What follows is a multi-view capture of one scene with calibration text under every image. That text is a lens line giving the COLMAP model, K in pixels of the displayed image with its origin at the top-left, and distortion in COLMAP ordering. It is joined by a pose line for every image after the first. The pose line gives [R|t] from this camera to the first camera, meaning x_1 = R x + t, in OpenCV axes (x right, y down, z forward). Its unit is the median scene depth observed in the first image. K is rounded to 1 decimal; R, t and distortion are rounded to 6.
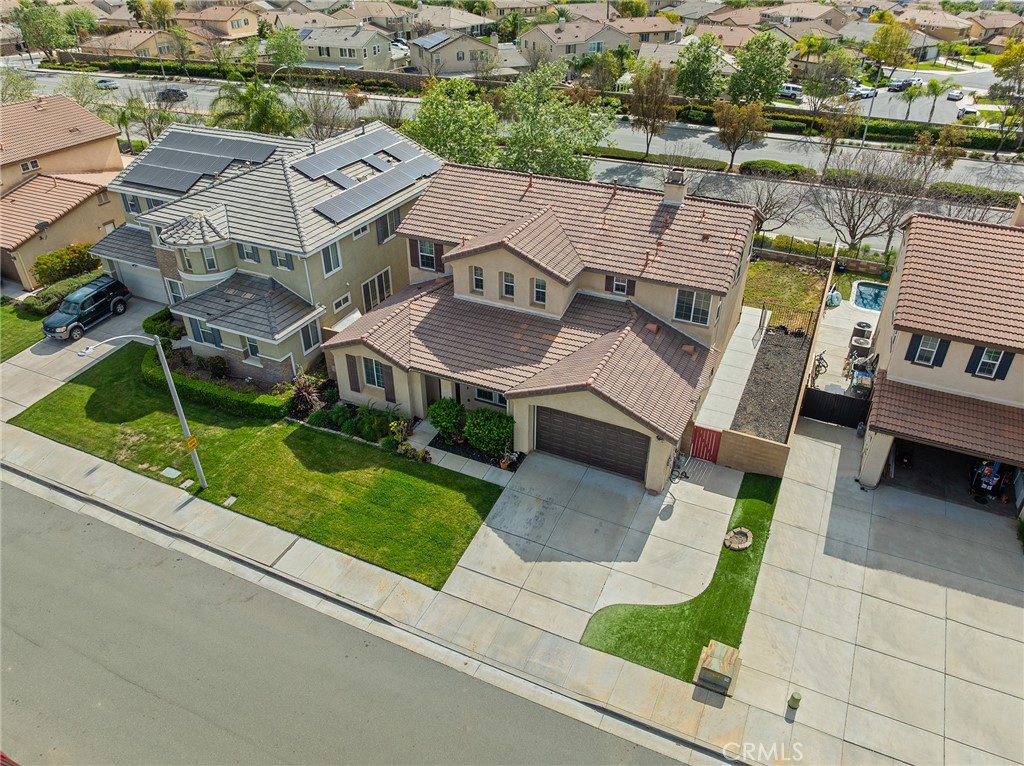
lens RADIAL K [[726.7, 0, 512.0], [0, 726.7, 383.0], [0, 0, 1]] dist [-0.033935, -0.005131]
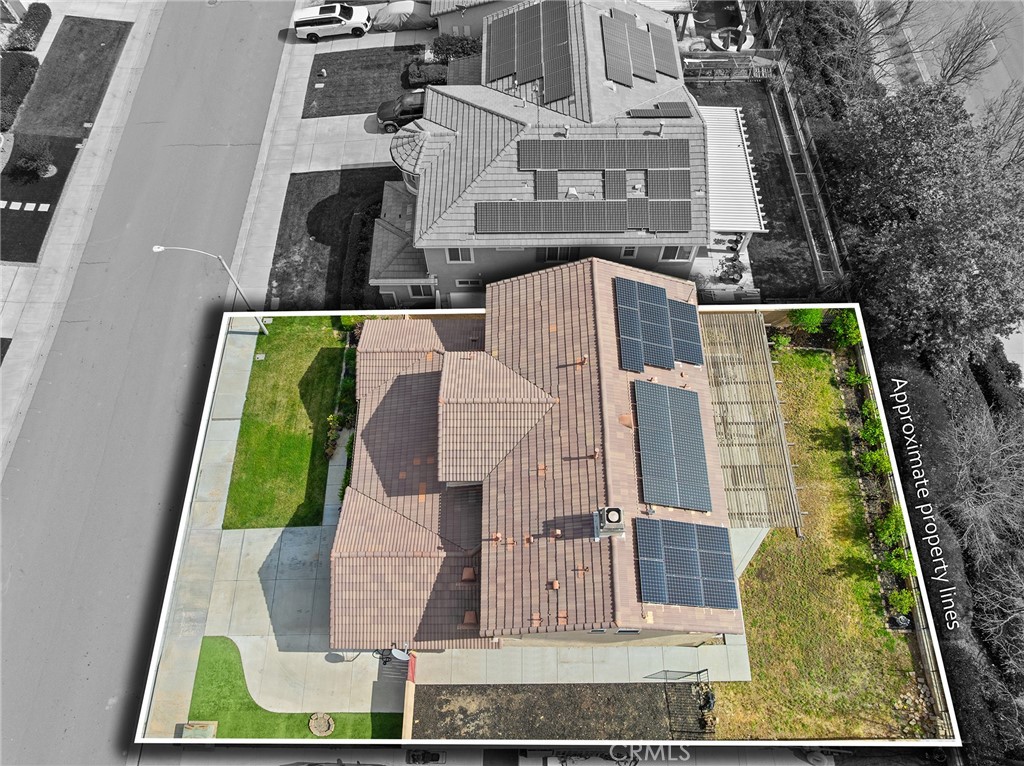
lens RADIAL K [[726.7, 0, 512.0], [0, 726.7, 383.0], [0, 0, 1]] dist [-0.033935, -0.005131]
pose [[0.430358, 0.799108, -0.419785, 0.345463], [-0.476640, 0.596110, 0.646118, -0.726185], [0.766555, -0.077976, 0.637427, 0.363911]]
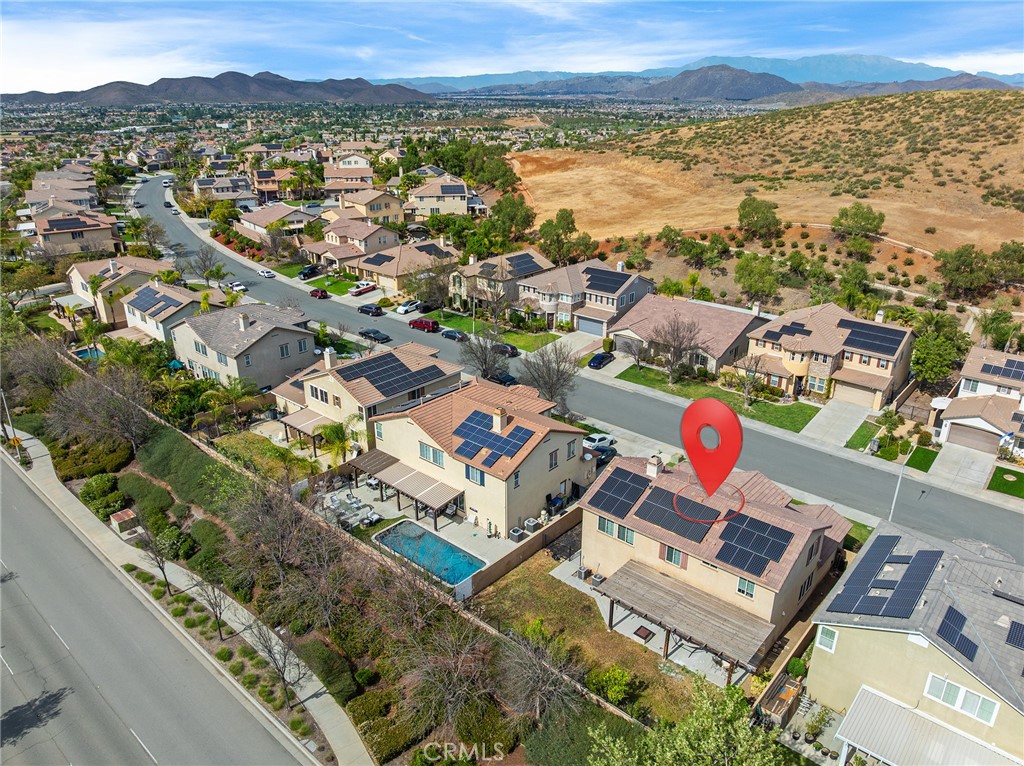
lens RADIAL K [[726.7, 0, 512.0], [0, 726.7, 383.0], [0, 0, 1]] dist [-0.033935, -0.005131]
pose [[-0.961336, -0.101204, 0.256107, 0.113144], [0.149311, 0.589885, 0.793563, -1.574612], [-0.231386, 0.801120, -0.551967, 1.649175]]
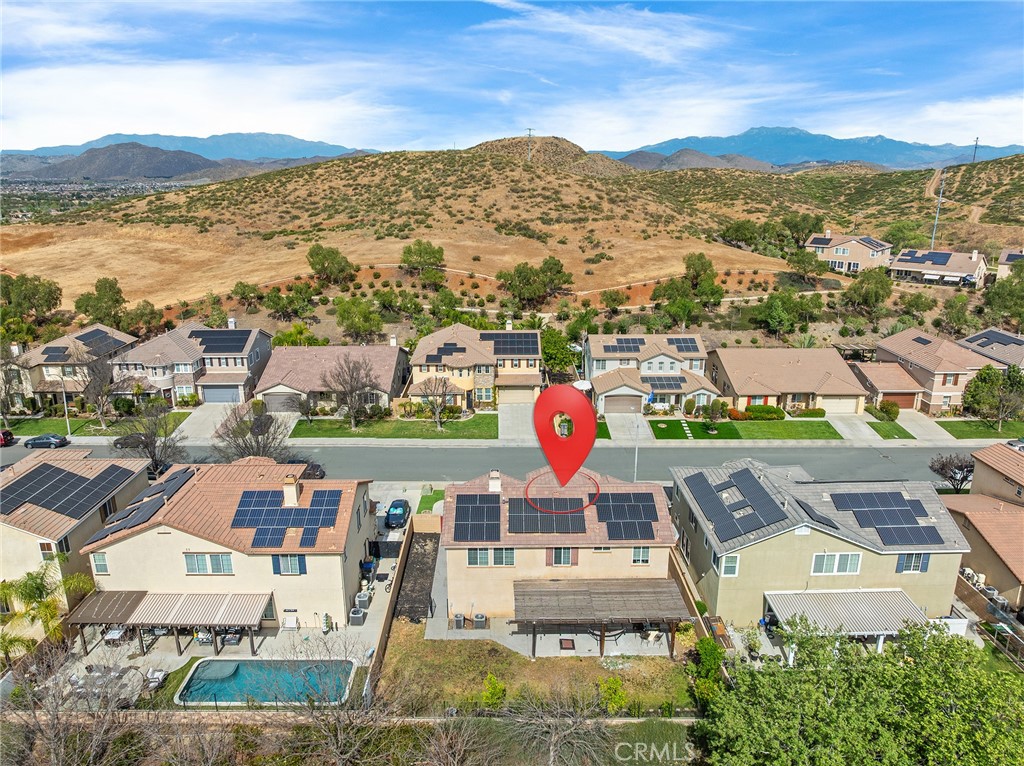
lens RADIAL K [[726.7, 0, 512.0], [0, 726.7, 383.0], [0, 0, 1]] dist [-0.033935, -0.005131]
pose [[-0.895243, 0.127116, -0.427061, 0.754835], [-0.237595, 0.674628, 0.698874, -1.369840], [0.376945, 0.727130, -0.573755, 1.580630]]
